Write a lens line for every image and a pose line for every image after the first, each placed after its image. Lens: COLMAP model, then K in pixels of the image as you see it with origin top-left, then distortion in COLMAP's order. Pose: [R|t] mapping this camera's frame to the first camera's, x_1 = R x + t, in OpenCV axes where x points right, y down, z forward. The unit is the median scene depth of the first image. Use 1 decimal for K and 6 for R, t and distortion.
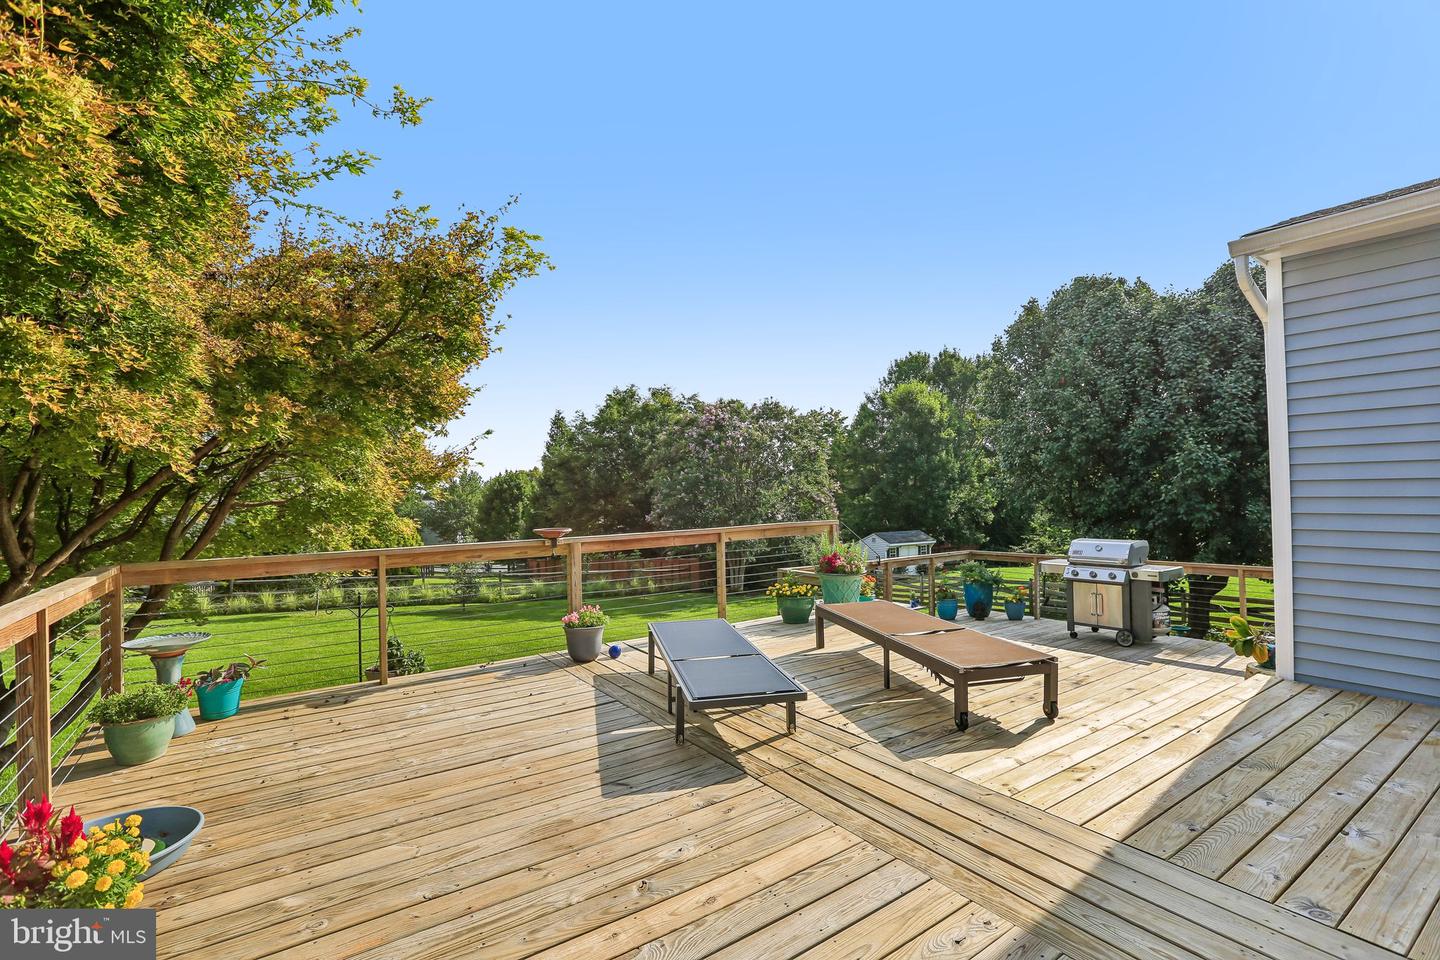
lens RADIAL K [[656.0, 0, 742.2], [0, 656.0, 474.6], [0, 0, 1]] dist [-0.000221, 0.000564]
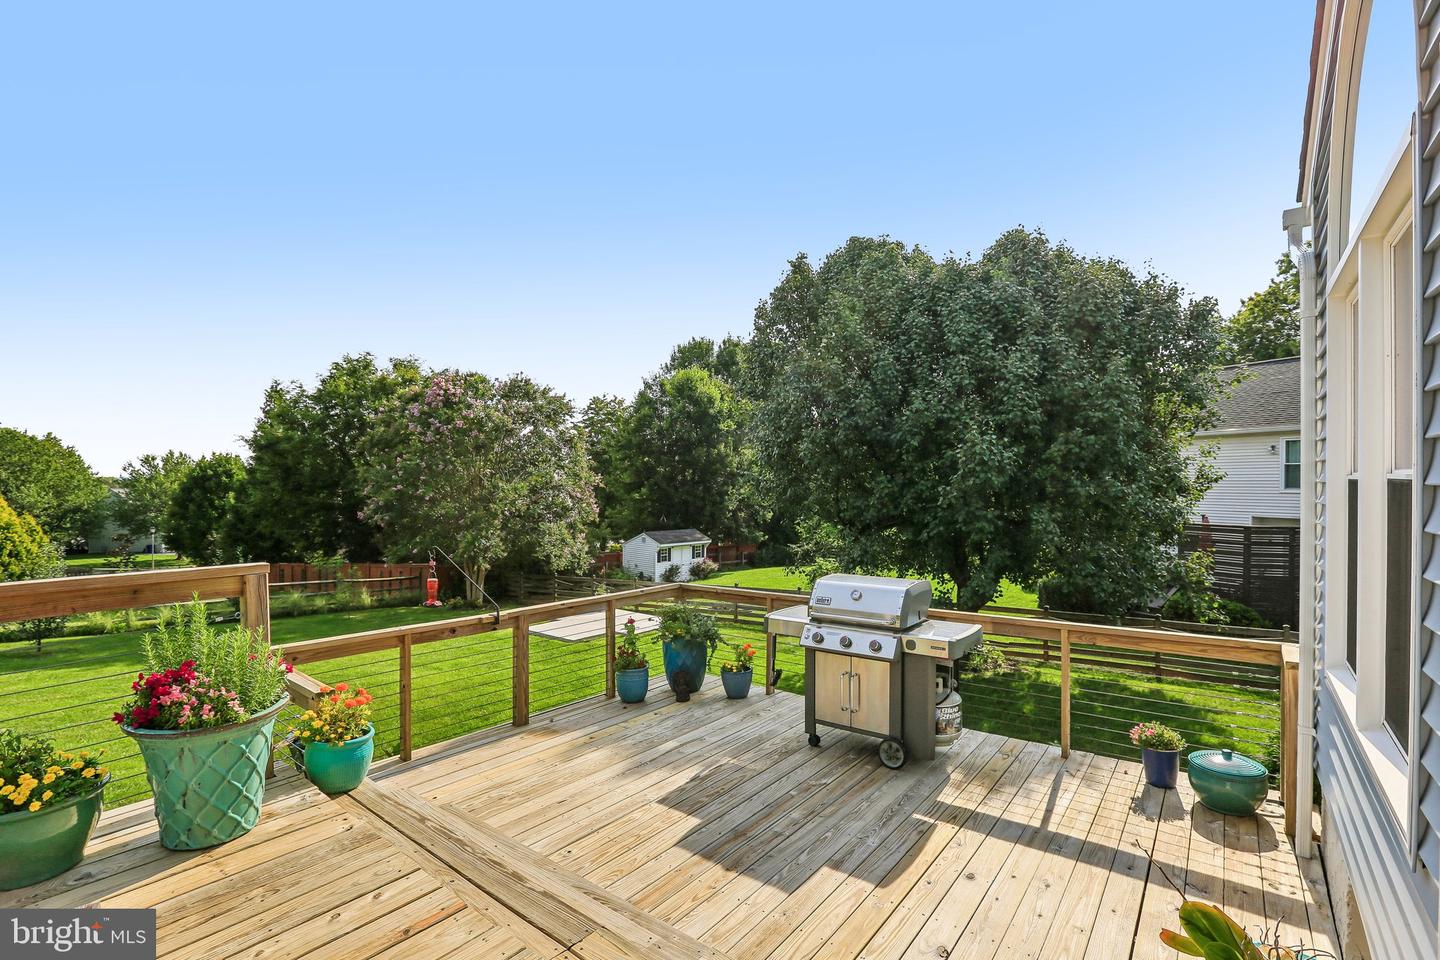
lens RADIAL K [[658.0, 0, 720.0], [0, 658.0, 480.0], [0, 0, 1]] dist [-0.002020, 0.000062]
pose [[0.964114, 0.017008, 0.264943, 0.108483], [-0.021933, 0.999637, 0.015643, 0.001481], [-0.264581, -0.020892, 0.964137, 0.188942]]
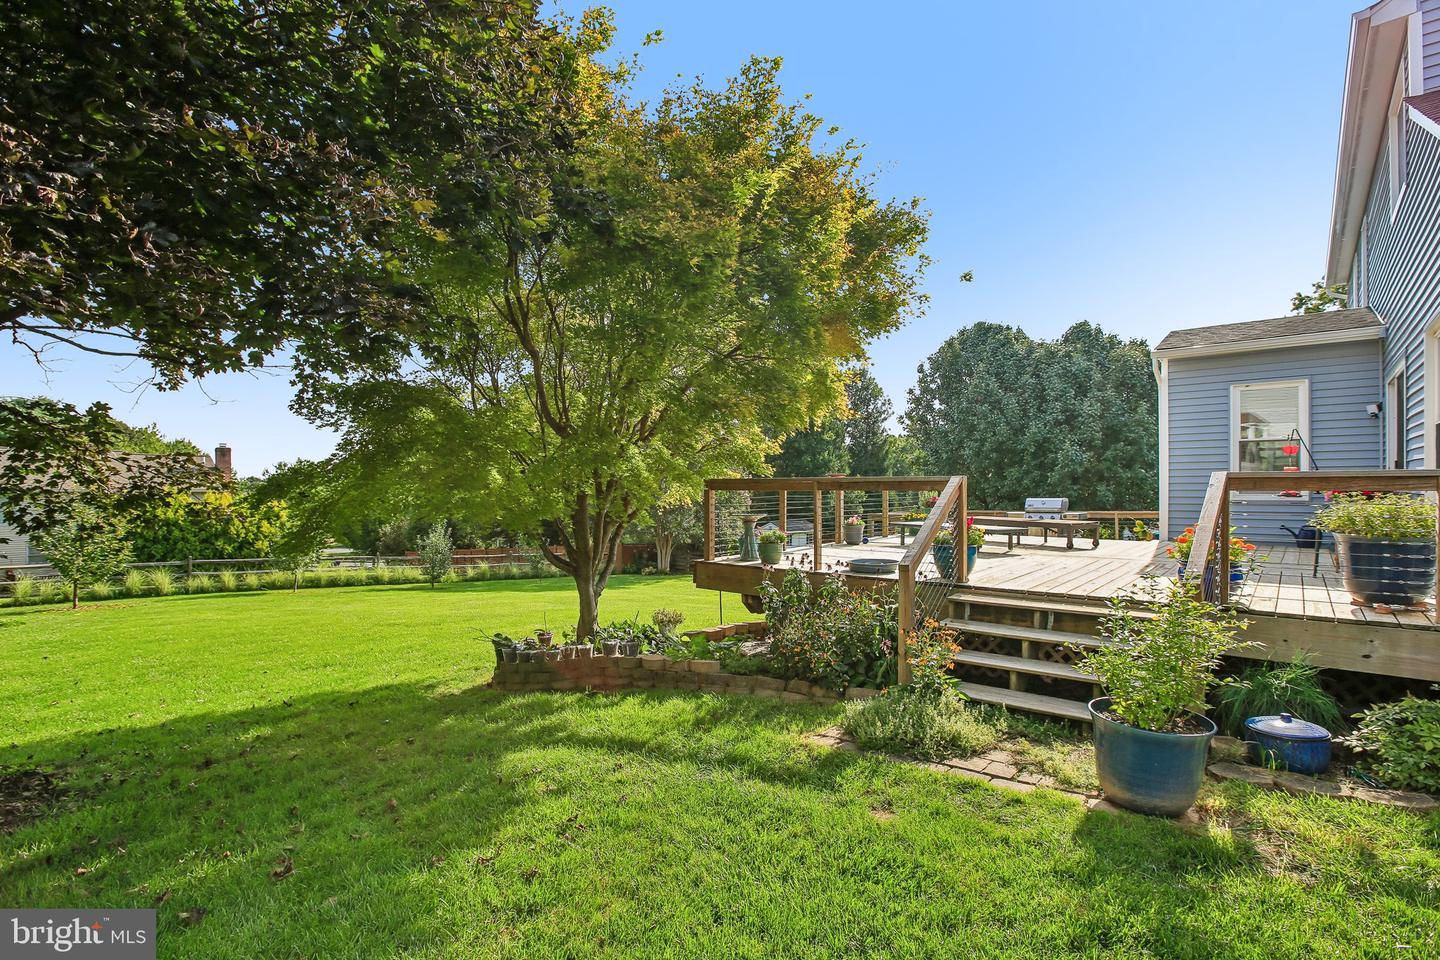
lens RADIAL K [[688.0, 0, 723.6], [0, 688.0, 492.2], [0, 0, 1]] dist [0.001838, 0.000166]
pose [[0.970955, 0.013865, 0.238861, -0.281774], [-0.019365, 0.999598, 0.020693, 0.025804], [-0.238478, -0.024717, 0.970833, -0.219839]]
